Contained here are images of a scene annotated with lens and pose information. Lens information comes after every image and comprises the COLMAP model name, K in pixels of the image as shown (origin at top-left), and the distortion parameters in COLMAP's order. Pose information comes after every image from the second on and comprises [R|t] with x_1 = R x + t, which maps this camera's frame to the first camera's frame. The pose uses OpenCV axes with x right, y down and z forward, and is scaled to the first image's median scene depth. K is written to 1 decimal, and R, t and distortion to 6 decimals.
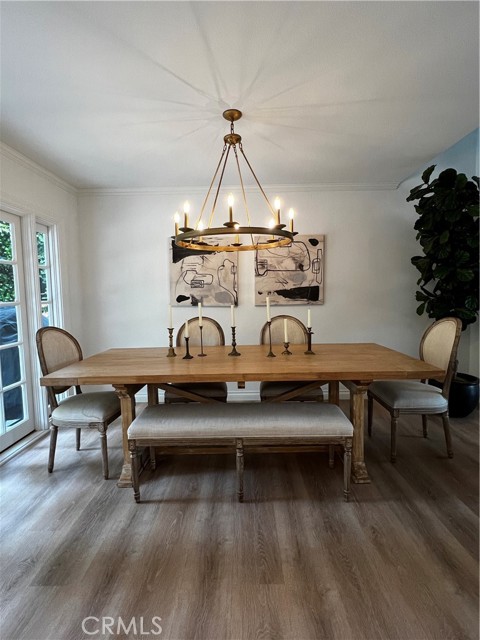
lens RADIAL K [[320.3, 0, 240.2], [0, 320.3, 318.4], [0, 0, 1]] dist [-0.001254, -0.000025]
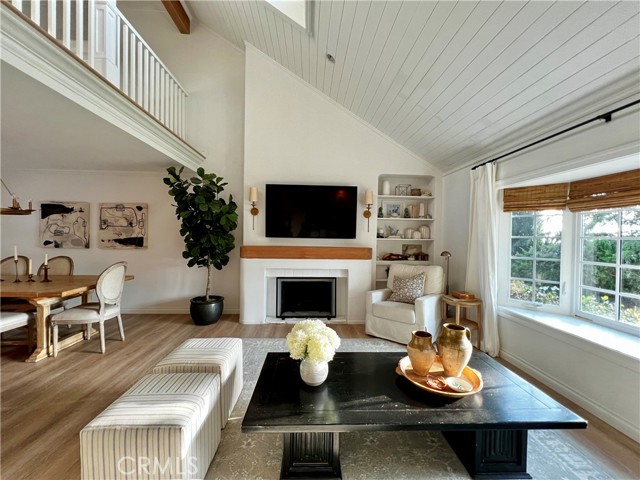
lens RADIAL K [[256.2, 0, 319.4], [0, 256.2, 241.2], [0, 0, 1]] dist [-0.000438, -0.000079]
pose [[0.998088, 0.030348, 0.053847, 1.011734], [-0.027502, 0.998224, -0.052835, -0.041172], [-0.055355, 0.051253, 0.997150, -0.248319]]
